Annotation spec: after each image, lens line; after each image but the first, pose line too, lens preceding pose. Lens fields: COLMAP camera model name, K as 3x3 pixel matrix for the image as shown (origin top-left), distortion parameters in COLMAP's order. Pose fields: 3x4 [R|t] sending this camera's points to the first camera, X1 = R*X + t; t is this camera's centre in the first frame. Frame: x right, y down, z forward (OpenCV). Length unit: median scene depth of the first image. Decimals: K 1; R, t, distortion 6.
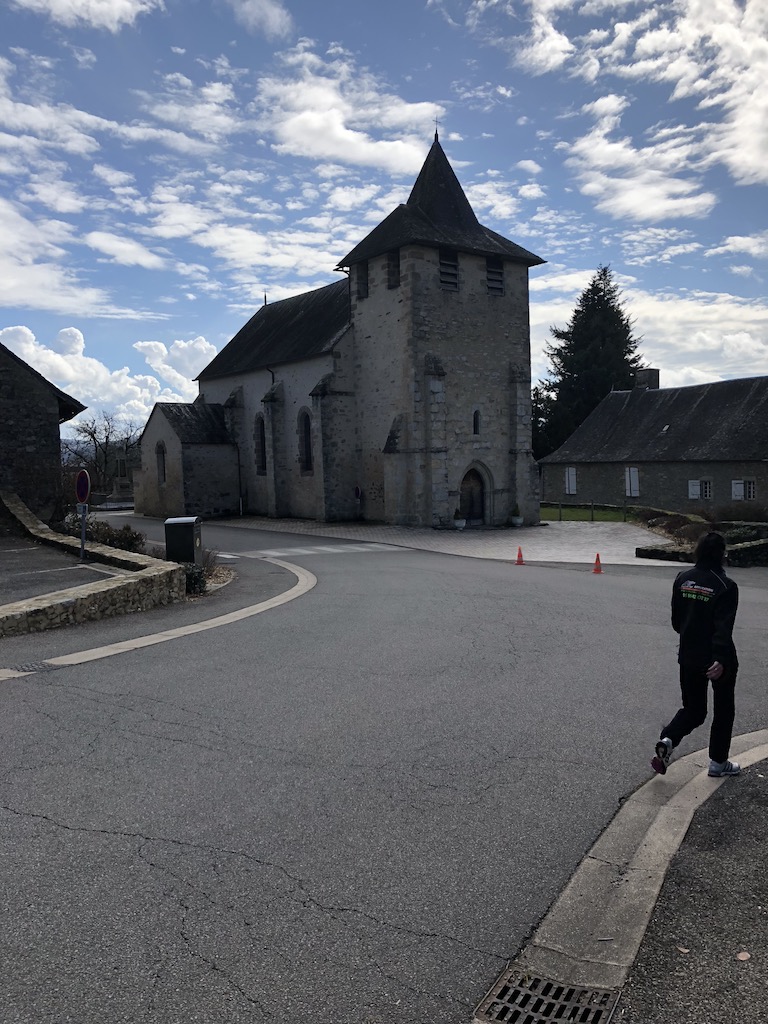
lens RADIAL K [[896.2, 0, 345.4], [0, 896.2, 538.5], [0, 0, 1]] dist [0.074366, -0.111956]
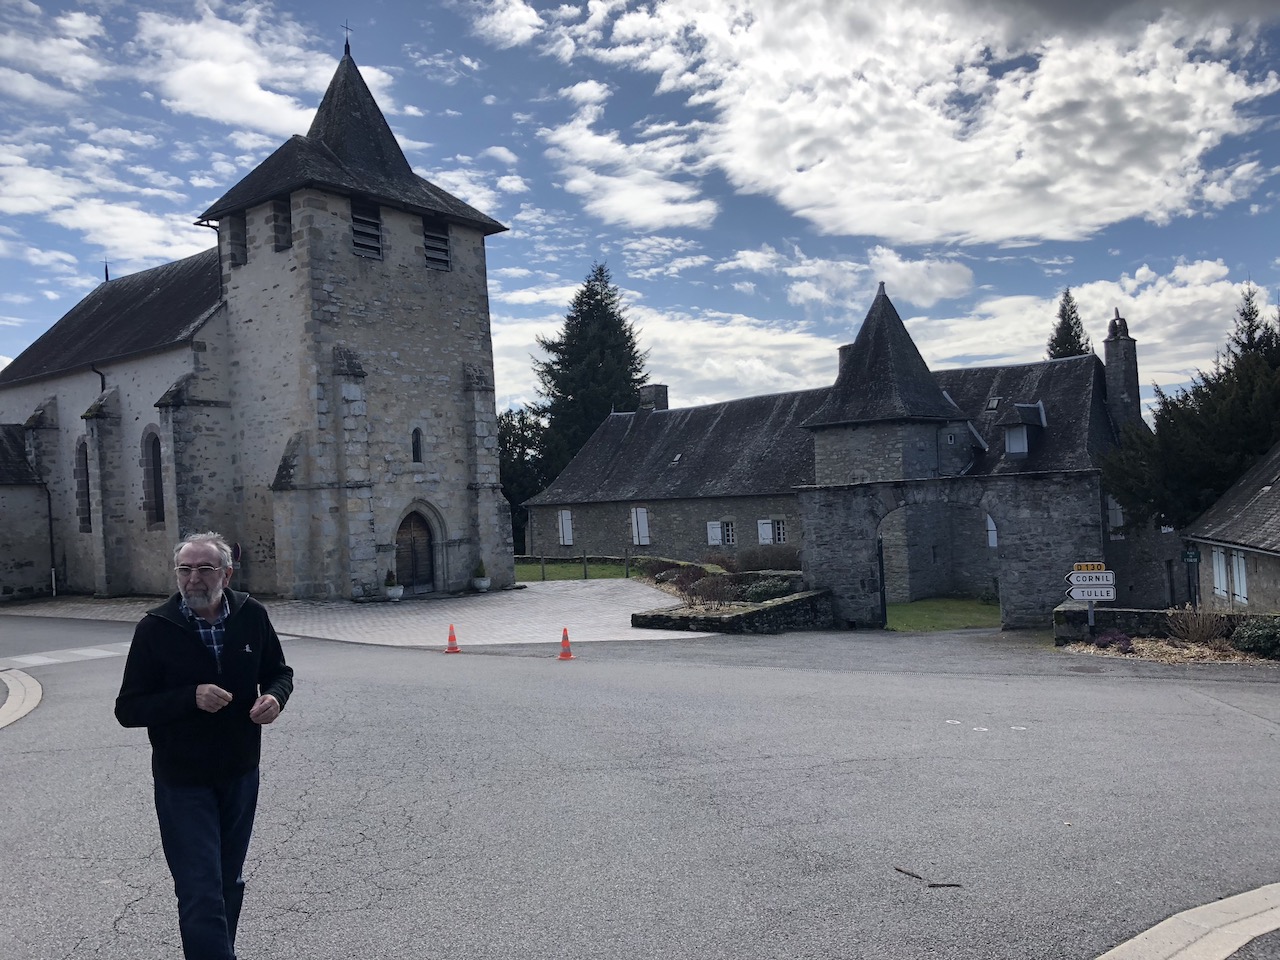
lens RADIAL K [[1120.2, 0, 611.6], [0, 1120.2, 483.2], [0, 0, 1]] dist [0.074366, -0.111956]
pose [[0.963259, -0.021638, 0.267702, 0.051625], [0.051867, 0.992973, -0.106369, 0.000461], [-0.263519, 0.116346, 0.957612, 0.117369]]
